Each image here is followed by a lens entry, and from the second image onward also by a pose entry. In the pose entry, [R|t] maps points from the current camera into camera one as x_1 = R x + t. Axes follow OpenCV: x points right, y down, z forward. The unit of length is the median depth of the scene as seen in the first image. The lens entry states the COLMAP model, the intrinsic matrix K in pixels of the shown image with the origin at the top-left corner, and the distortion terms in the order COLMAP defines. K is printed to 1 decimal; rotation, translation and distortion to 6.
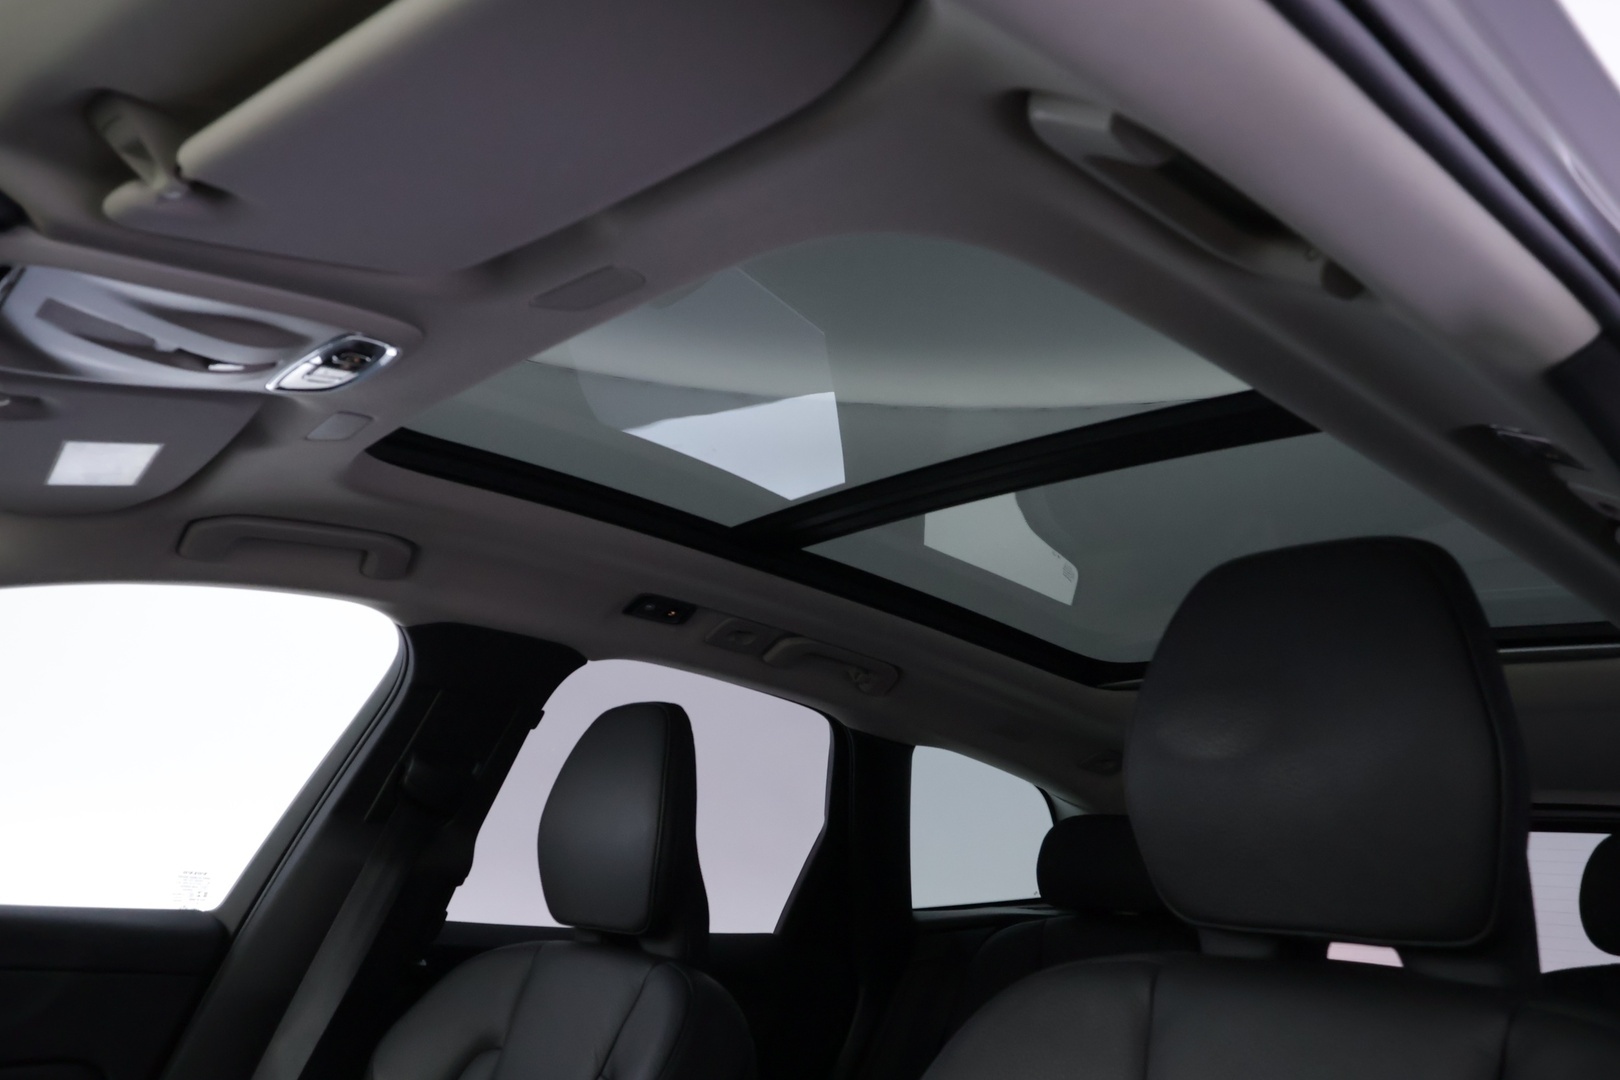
lens RADIAL K [[1281.3, 0, 818.6], [0, 1281.3, 540.9], [0, 0, 1]] dist [-0.000607, 0.005527]
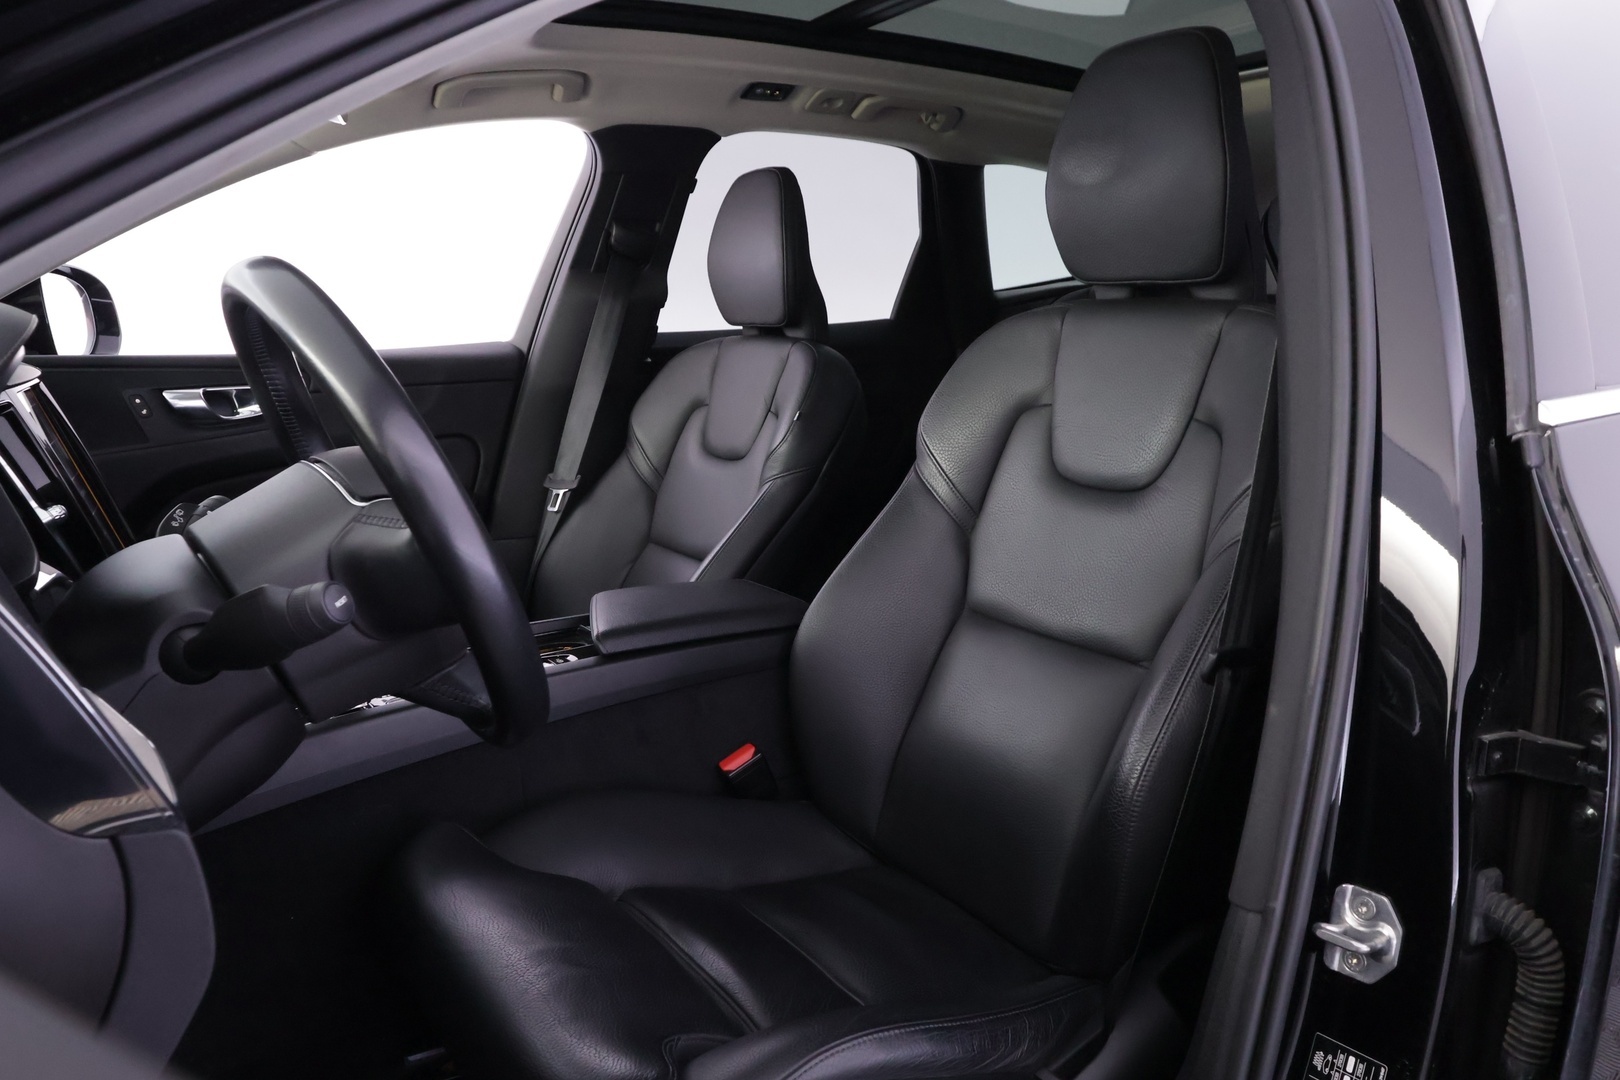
lens RADIAL K [[1195.4, 0, 817.8], [0, 1195.4, 538.0], [0, 0, 1]] dist [0.000403, 0.006598]
pose [[0.985788, -0.075272, -0.150189, 0.084273], [0.135134, 0.886421, 0.442715, -0.082454], [0.099806, -0.456719, 0.883995, -0.324073]]
